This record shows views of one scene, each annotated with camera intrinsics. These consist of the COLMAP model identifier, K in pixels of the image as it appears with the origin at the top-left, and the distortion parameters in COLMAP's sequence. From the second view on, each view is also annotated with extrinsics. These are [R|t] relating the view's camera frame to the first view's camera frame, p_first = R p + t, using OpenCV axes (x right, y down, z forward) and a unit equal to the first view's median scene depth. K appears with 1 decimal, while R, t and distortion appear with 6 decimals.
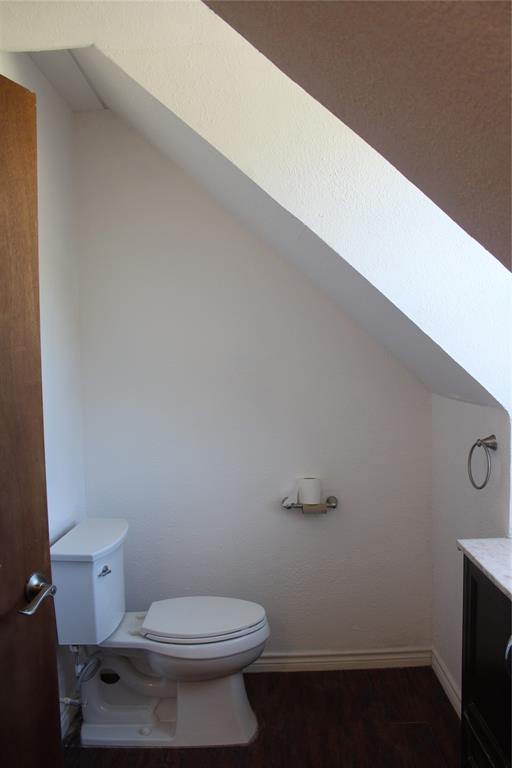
lens RADIAL K [[632.8, 0, 256.0], [0, 632.8, 384.0], [0, 0, 1]] dist [-0.173392, 0.154658]
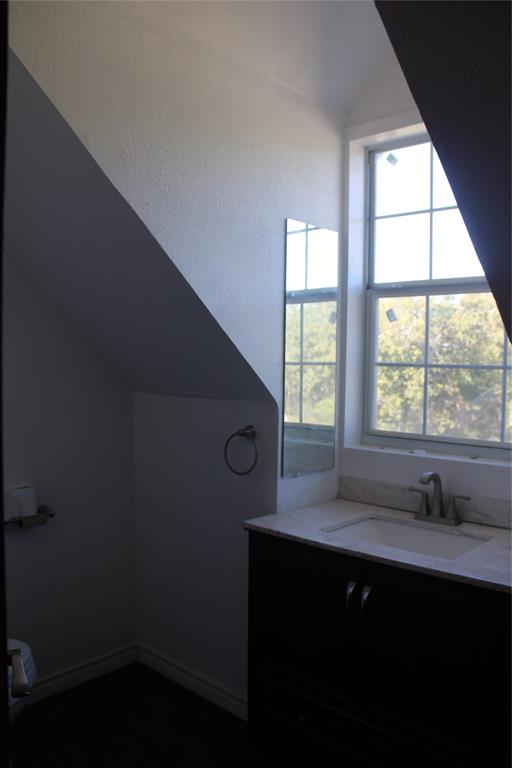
lens RADIAL K [[632.8, 0, 256.0], [0, 632.8, 384.0], [0, 0, 1]] dist [-0.173392, 0.154658]
pose [[0.679092, -0.001909, 0.734050, -0.450769], [0.011610, 0.999899, -0.008141, 0.017465], [-0.733961, 0.014051, 0.679046, 0.212611]]
